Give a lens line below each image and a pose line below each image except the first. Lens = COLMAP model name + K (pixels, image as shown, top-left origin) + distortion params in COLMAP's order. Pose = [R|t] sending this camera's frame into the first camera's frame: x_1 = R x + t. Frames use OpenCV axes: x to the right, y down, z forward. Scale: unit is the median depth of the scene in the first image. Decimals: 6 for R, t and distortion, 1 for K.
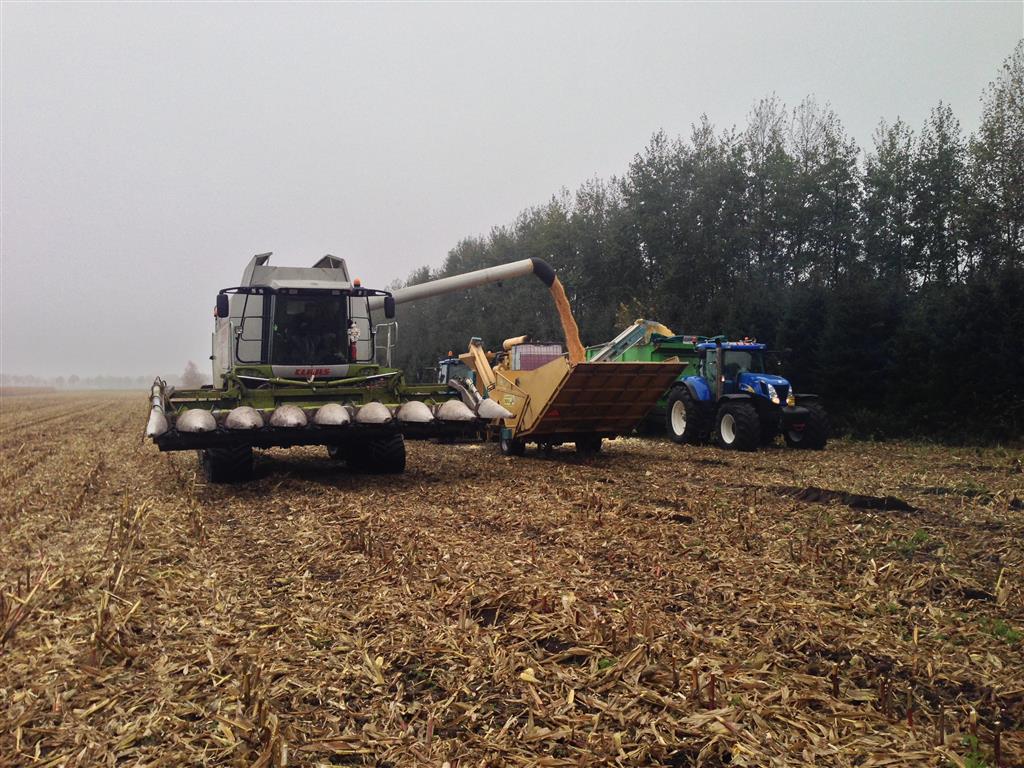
lens RADIAL K [[968.7, 0, 511.2], [0, 968.7, 385.6], [0, 0, 1]] dist [0.077368, 0.000000]
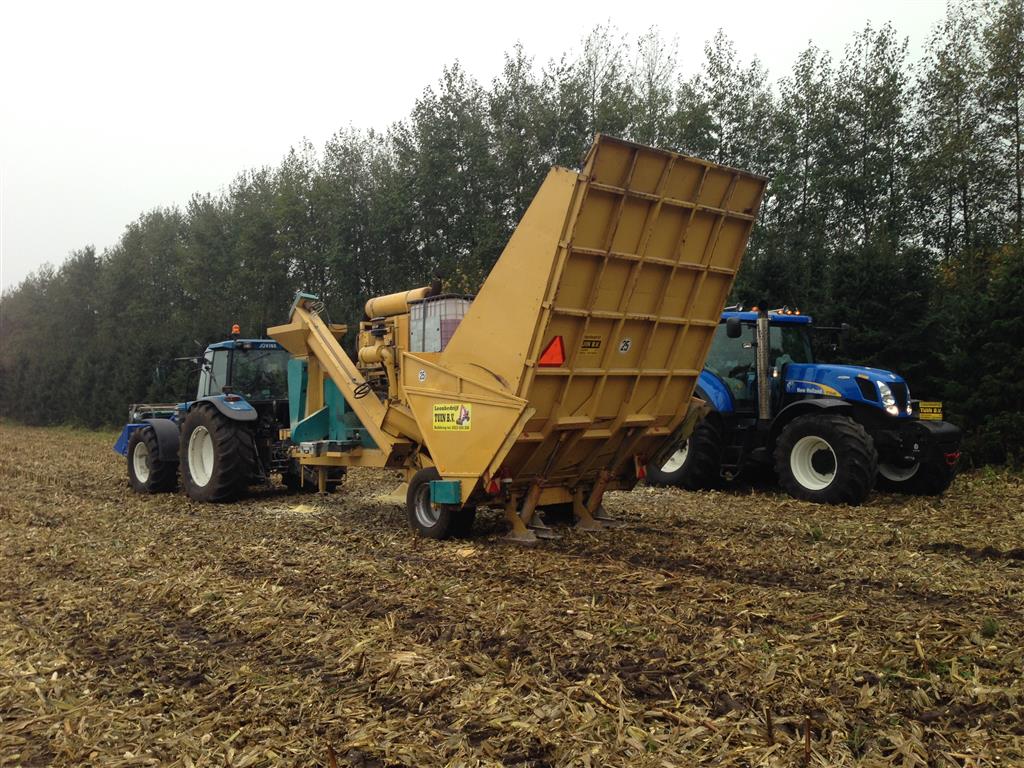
lens RADIAL K [[968.7, 0, 514.9], [0, 968.7, 377.9], [0, 0, 1]] dist [0.077368, 0.000000]
pose [[0.941563, 0.001116, 0.336836, -0.098380], [0.007150, 0.999703, -0.023299, 0.007055], [-0.336762, 0.024346, 0.941275, 0.449447]]
